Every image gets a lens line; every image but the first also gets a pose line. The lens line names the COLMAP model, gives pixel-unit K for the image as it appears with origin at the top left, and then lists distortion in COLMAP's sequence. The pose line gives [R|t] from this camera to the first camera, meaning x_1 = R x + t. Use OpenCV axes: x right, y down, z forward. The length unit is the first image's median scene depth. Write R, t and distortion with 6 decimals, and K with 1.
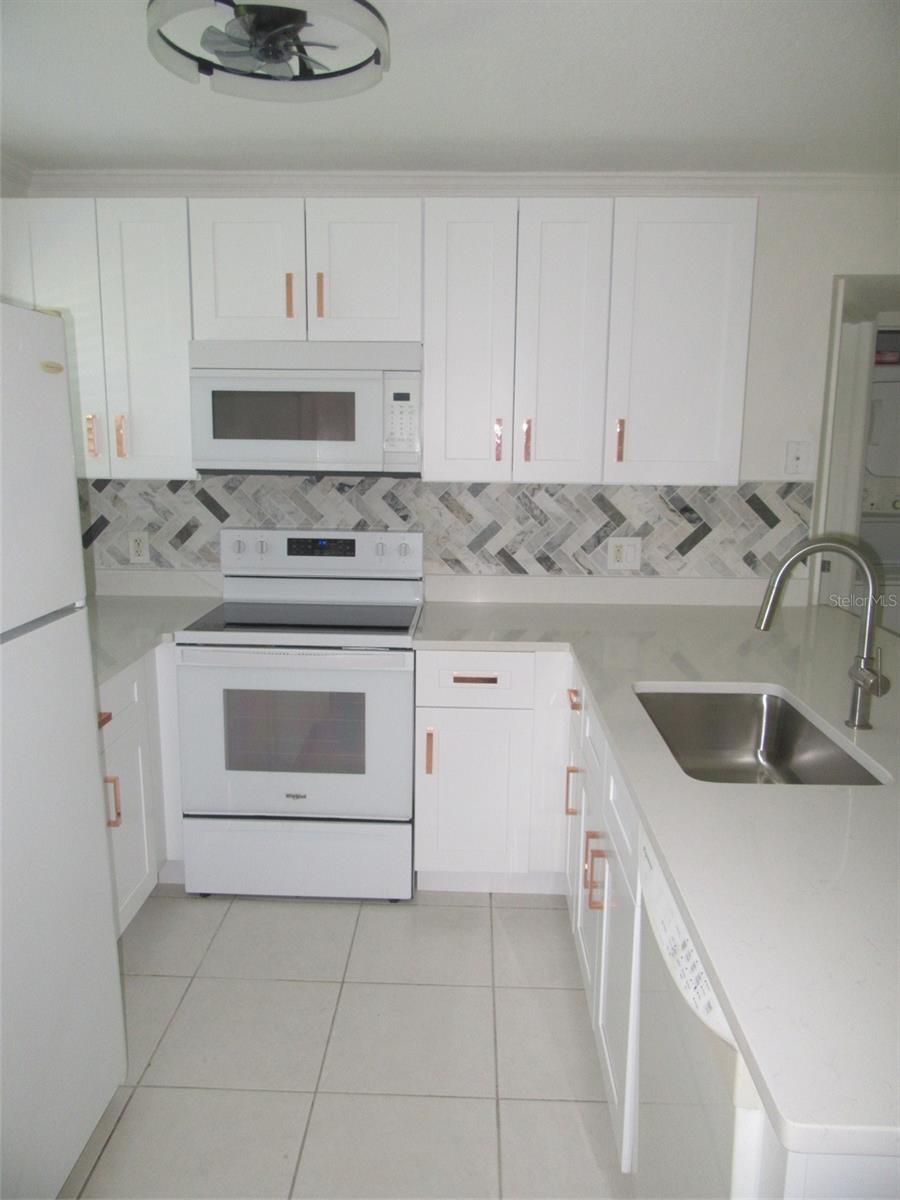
lens RADIAL K [[880.1, 0, 450.0], [0, 880.1, 600.6], [0, 0, 1]] dist [0.010694, -0.015483]
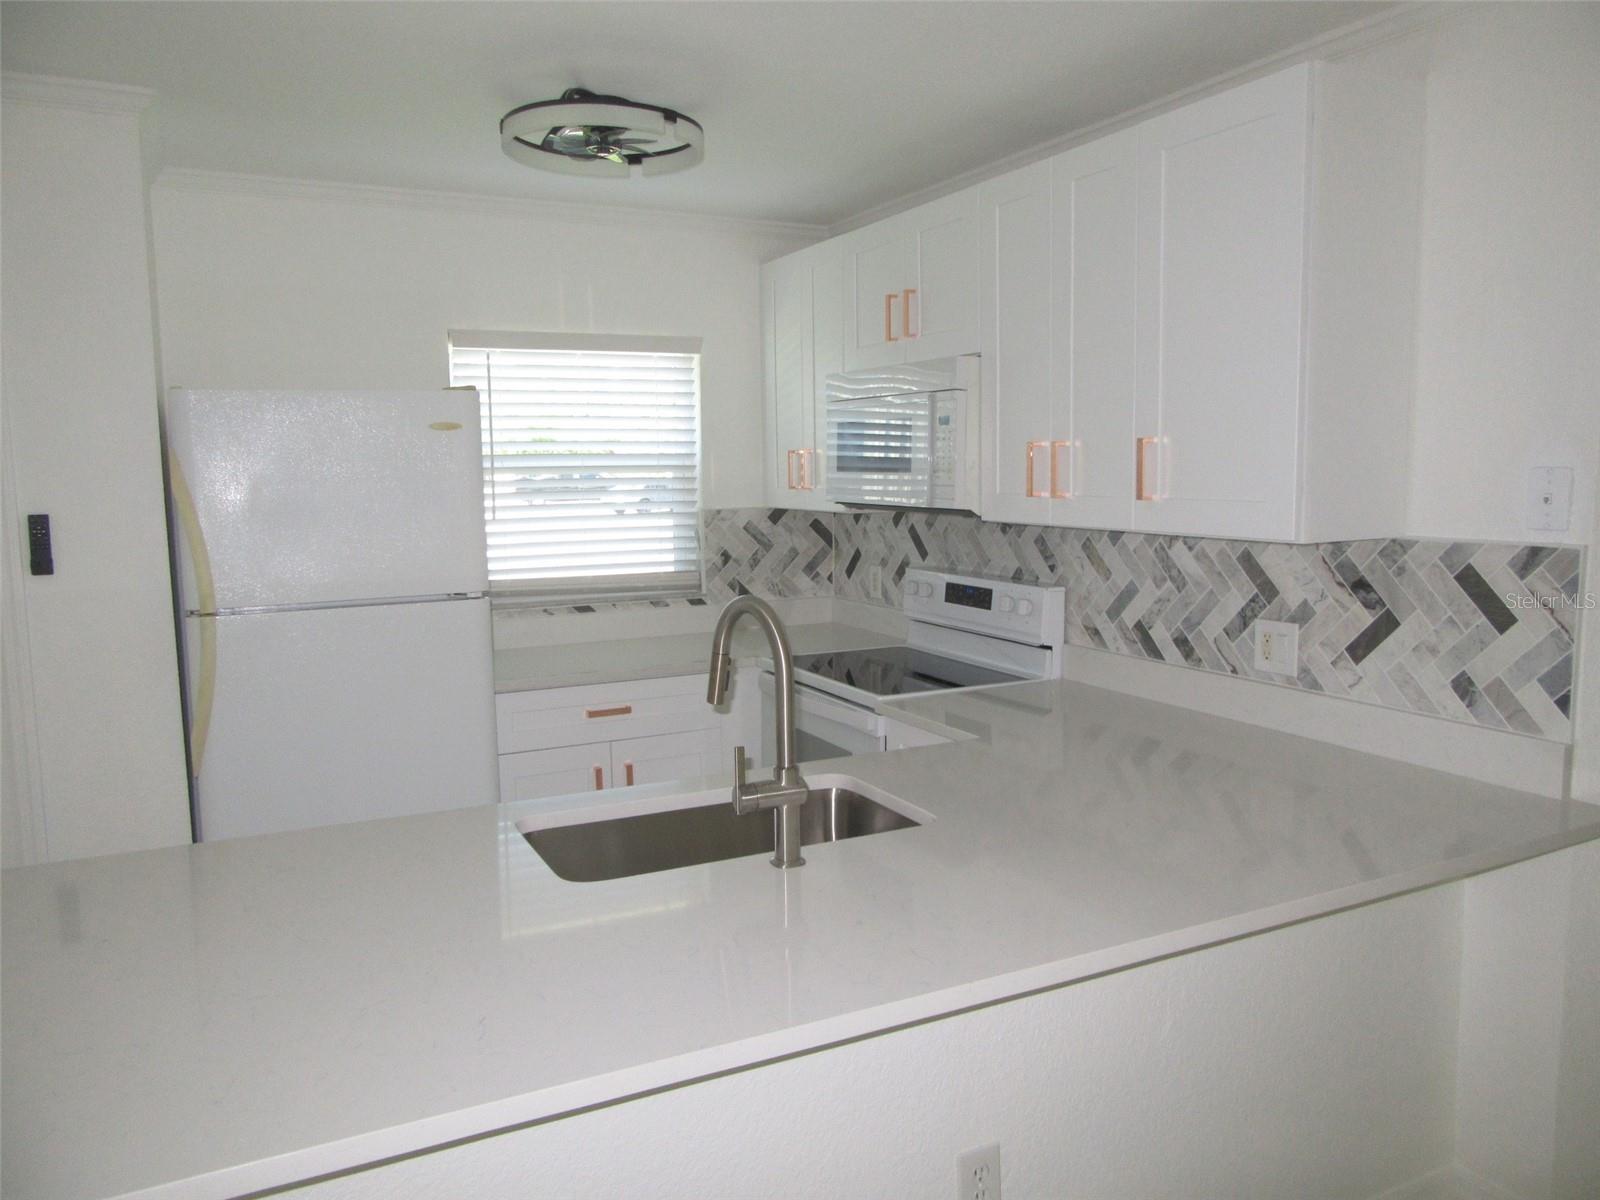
lens RADIAL K [[1173.5, 0, 798.0], [0, 1173.5, 600.0], [0, 0, 1]] dist [0.010694, -0.015483]
pose [[0.477530, 0.087674, -0.874230, 0.762617], [-0.153623, 0.988013, 0.015172, -0.047639], [0.865081, 0.127057, 0.485275, 0.301729]]
